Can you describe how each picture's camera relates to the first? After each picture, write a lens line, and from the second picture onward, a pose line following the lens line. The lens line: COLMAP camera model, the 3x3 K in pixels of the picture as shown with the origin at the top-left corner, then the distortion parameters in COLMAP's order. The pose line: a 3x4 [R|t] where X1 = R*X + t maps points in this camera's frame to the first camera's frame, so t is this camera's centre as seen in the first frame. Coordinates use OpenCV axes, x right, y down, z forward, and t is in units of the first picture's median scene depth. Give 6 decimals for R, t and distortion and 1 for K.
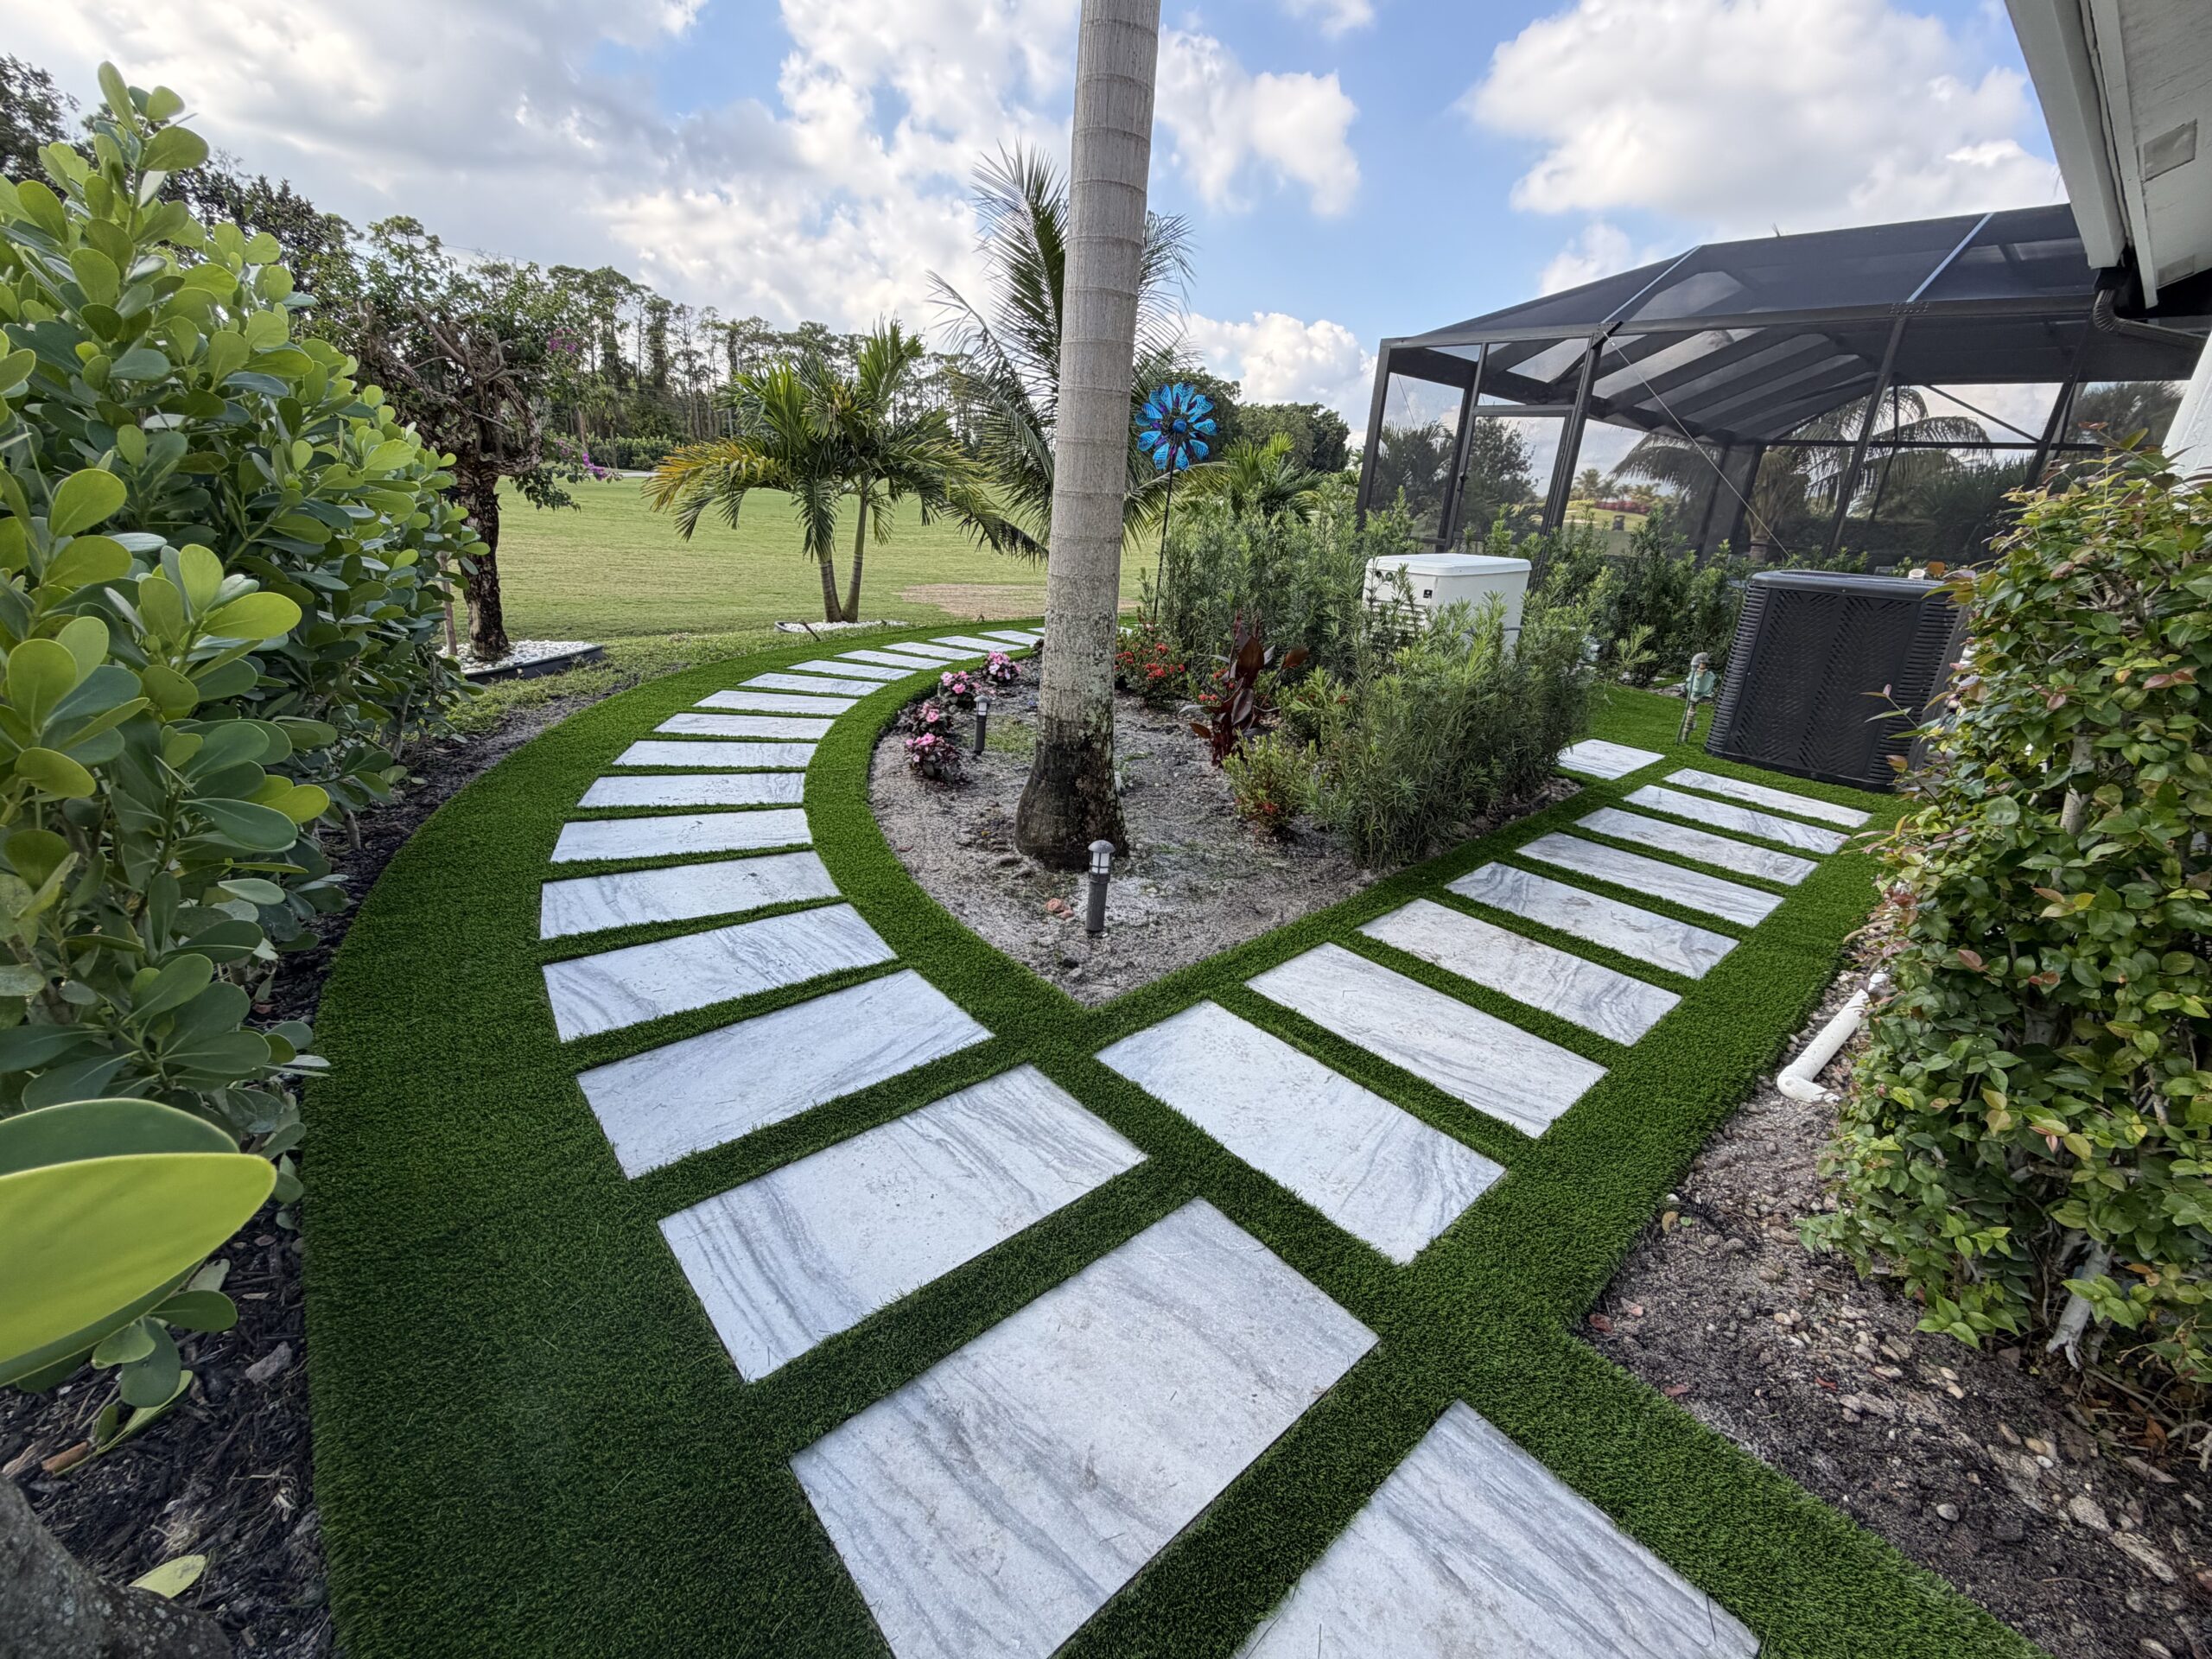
lens RADIAL K [[910.4, 0, 1106.0], [0, 910.4, 829.5], [0, 0, 1]] dist [0.001492, -0.000436]
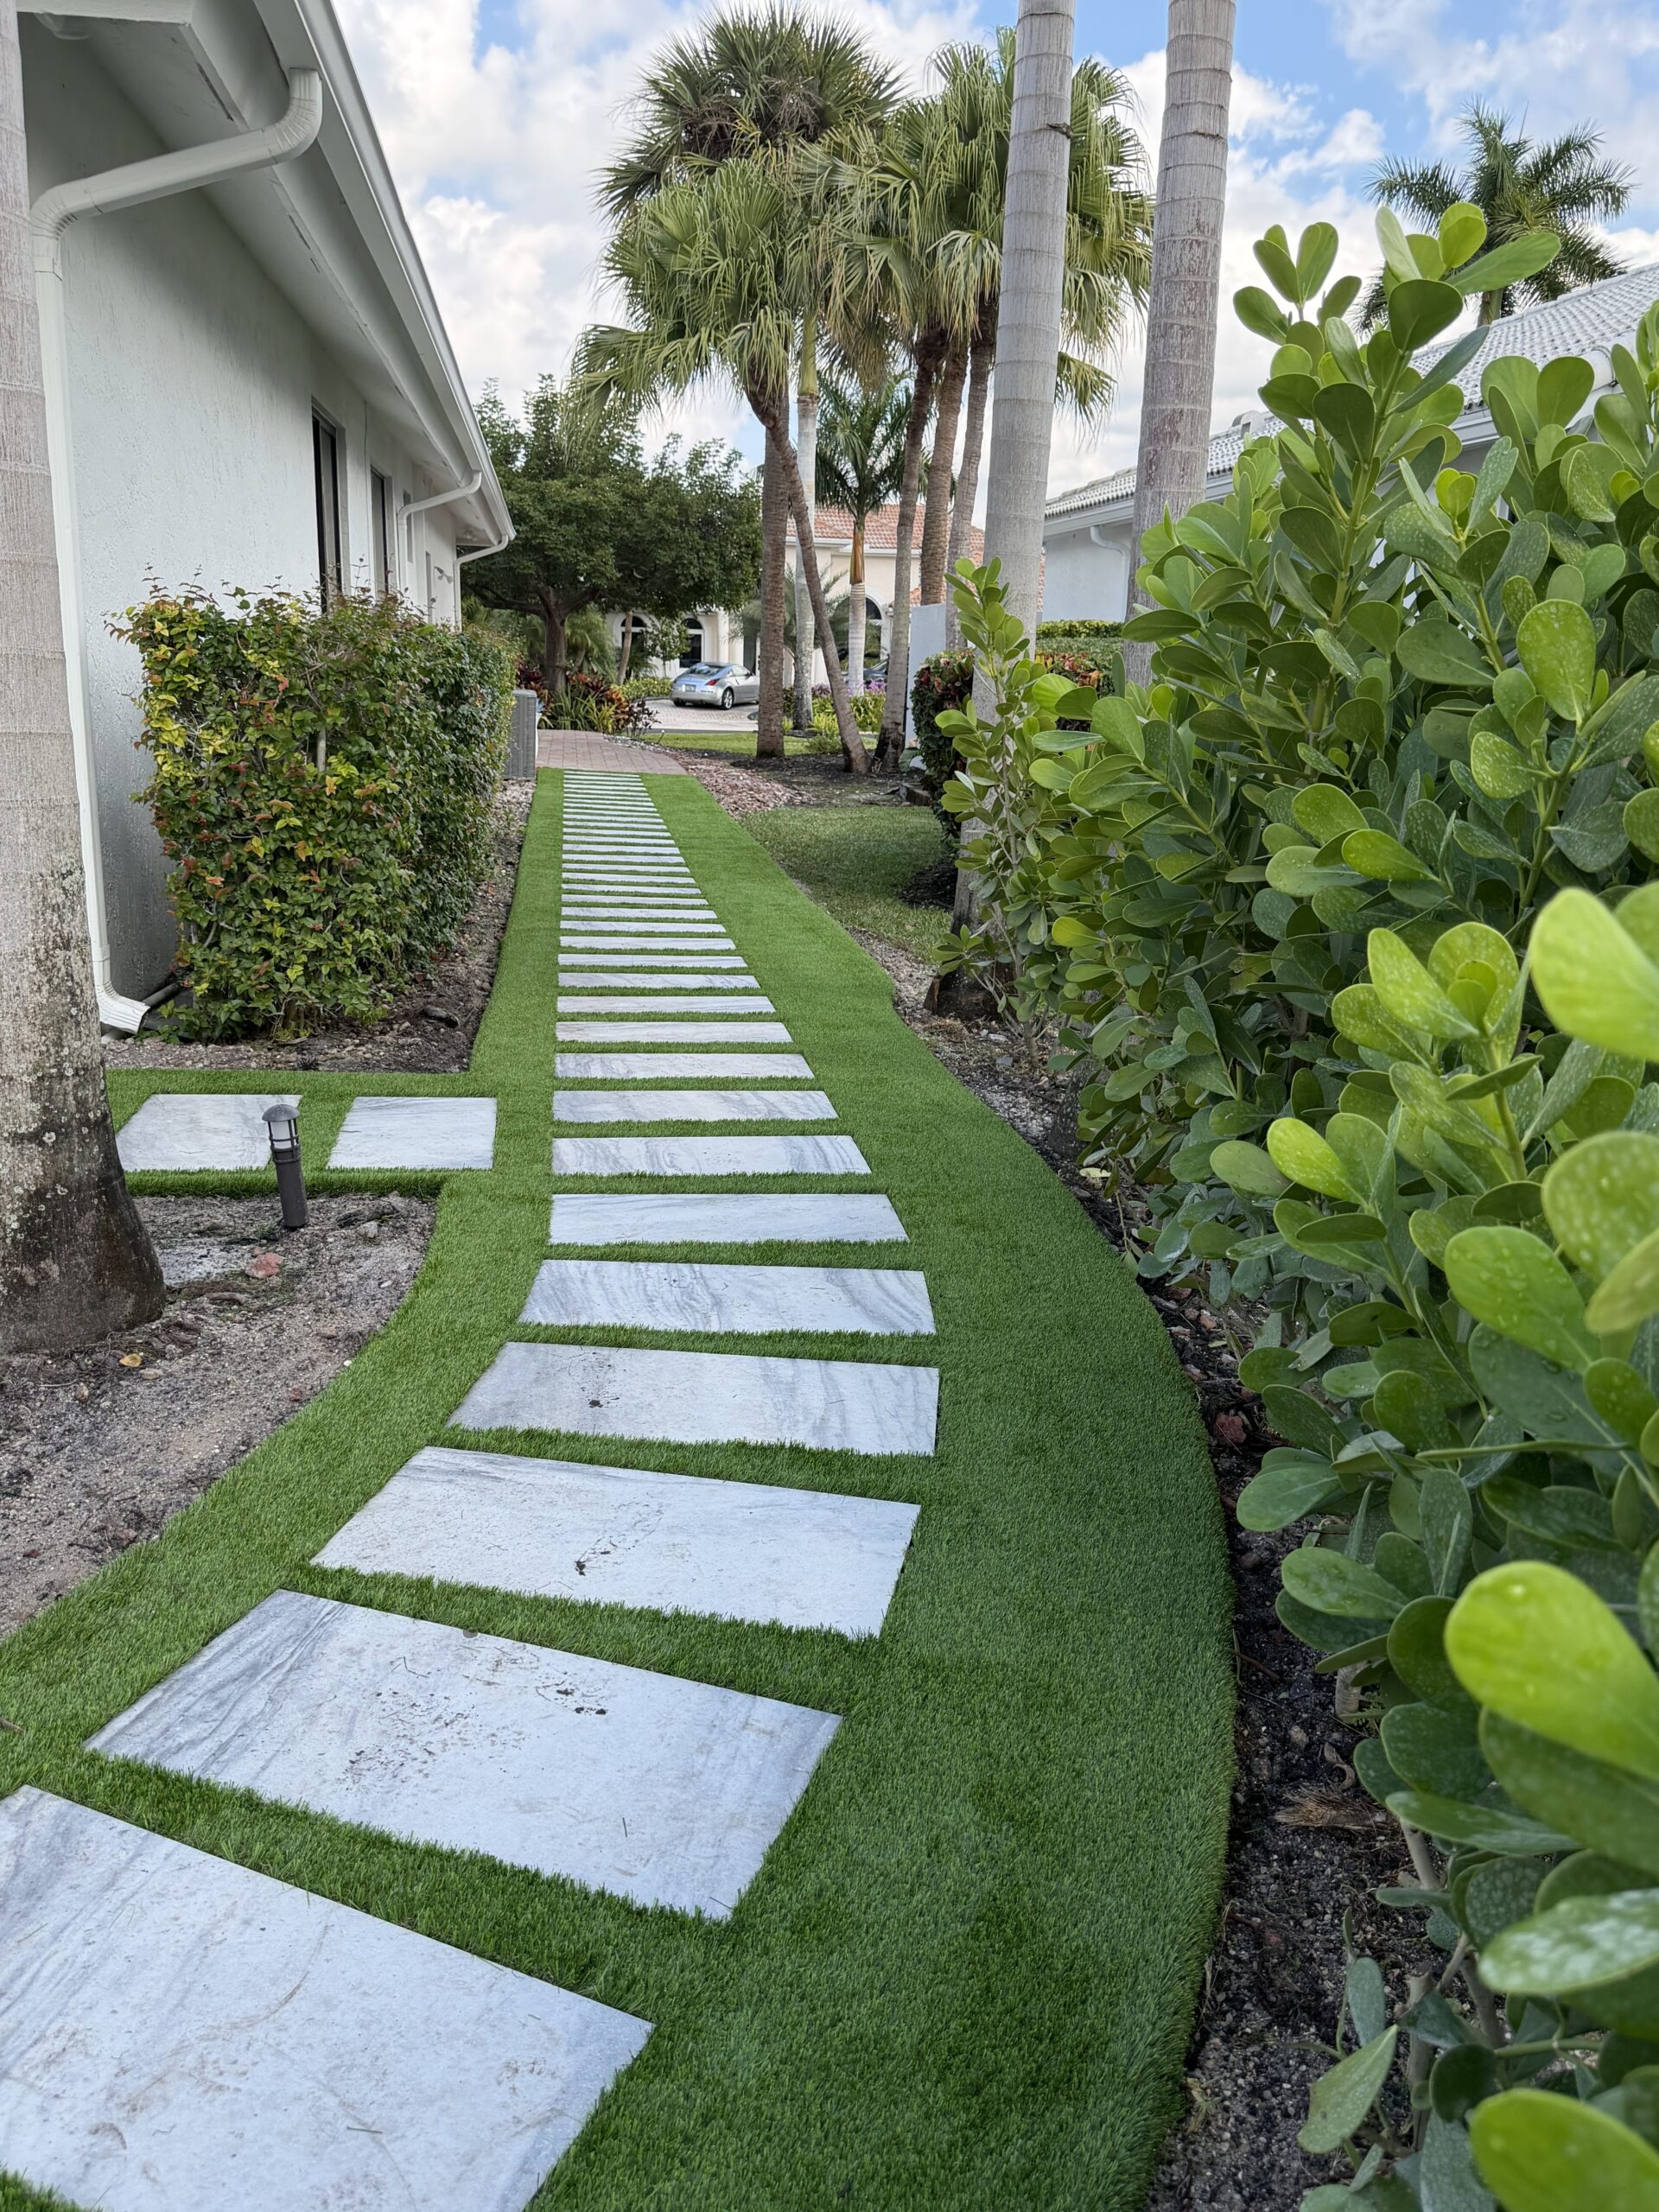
lens RADIAL K [[1715.7, 0, 829.5], [0, 1715.7, 1106.0], [0, 0, 1]] dist [0.001203, 0.000399]
pose [[-0.828245, -0.228063, 0.511858, -1.113329], [0.107005, 0.832256, 0.543966, -0.716892], [-0.550055, 0.505308, -0.664908, 1.717890]]
